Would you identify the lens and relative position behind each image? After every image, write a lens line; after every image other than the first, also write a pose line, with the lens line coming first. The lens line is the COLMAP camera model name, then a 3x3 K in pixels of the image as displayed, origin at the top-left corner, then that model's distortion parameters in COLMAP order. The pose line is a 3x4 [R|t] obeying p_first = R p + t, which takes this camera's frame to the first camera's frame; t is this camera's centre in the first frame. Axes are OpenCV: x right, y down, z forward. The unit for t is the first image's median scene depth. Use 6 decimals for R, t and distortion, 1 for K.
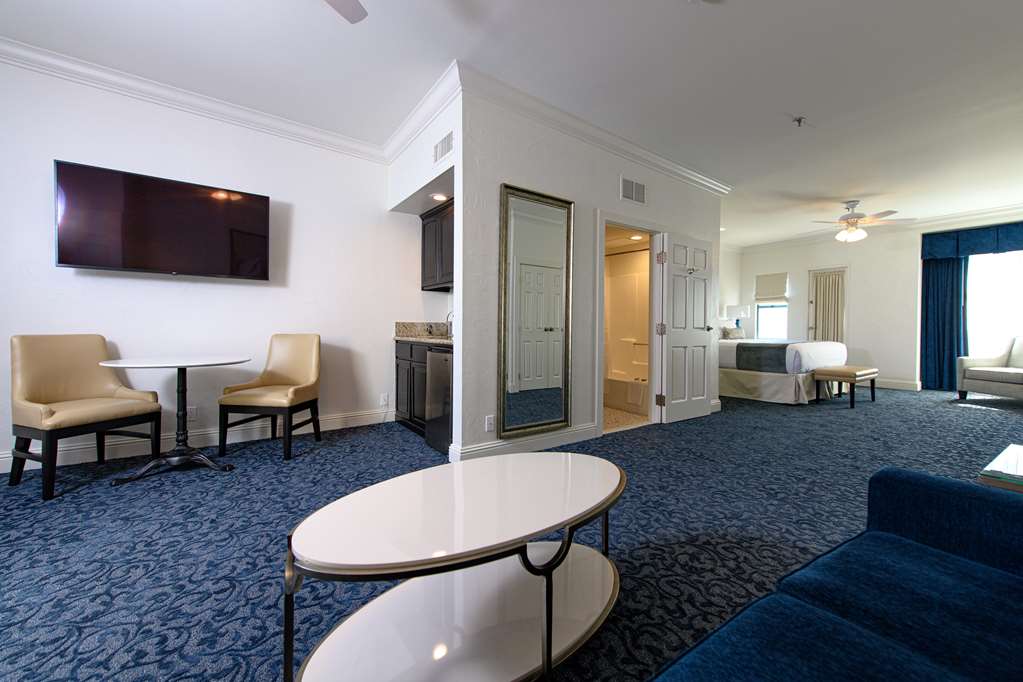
lens RADIAL K [[405.1, 0, 503.1], [0, 405.1, 325.3], [0, 0, 1]] dist [0.003403, -0.000573]
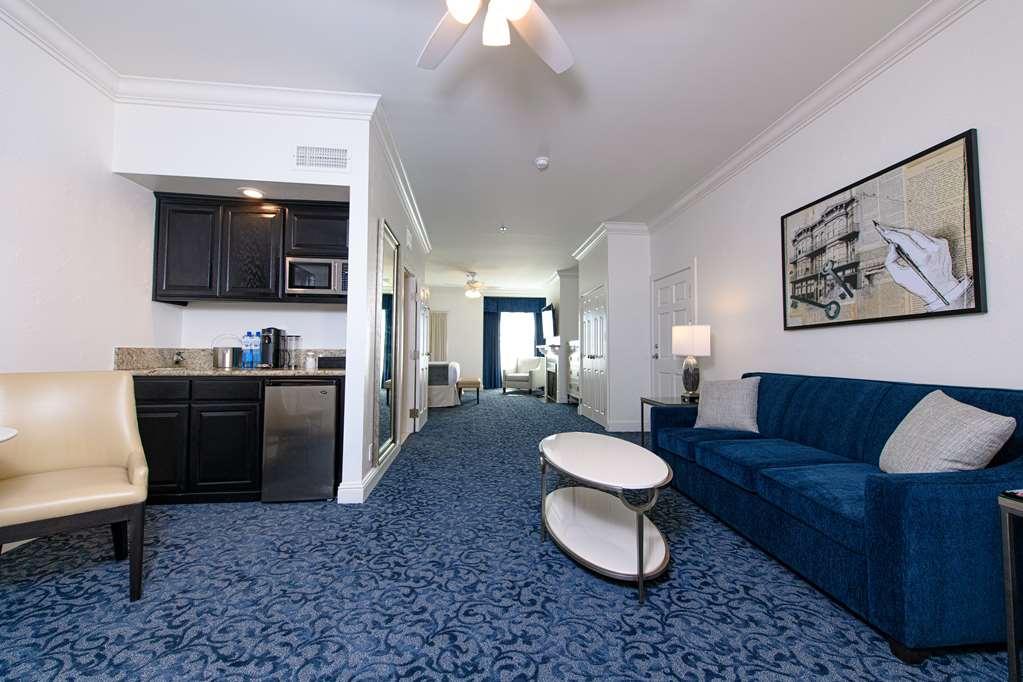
lens RADIAL K [[405.1, 0, 511.9], [0, 405.1, 346.0], [0, 0, 1]] dist [0.003403, -0.000573]
pose [[0.474799, 0.010895, 0.880027, -0.564241], [-0.012985, 0.999901, -0.005374, -0.018029], [-0.879998, -0.008875, 0.474894, 0.157160]]
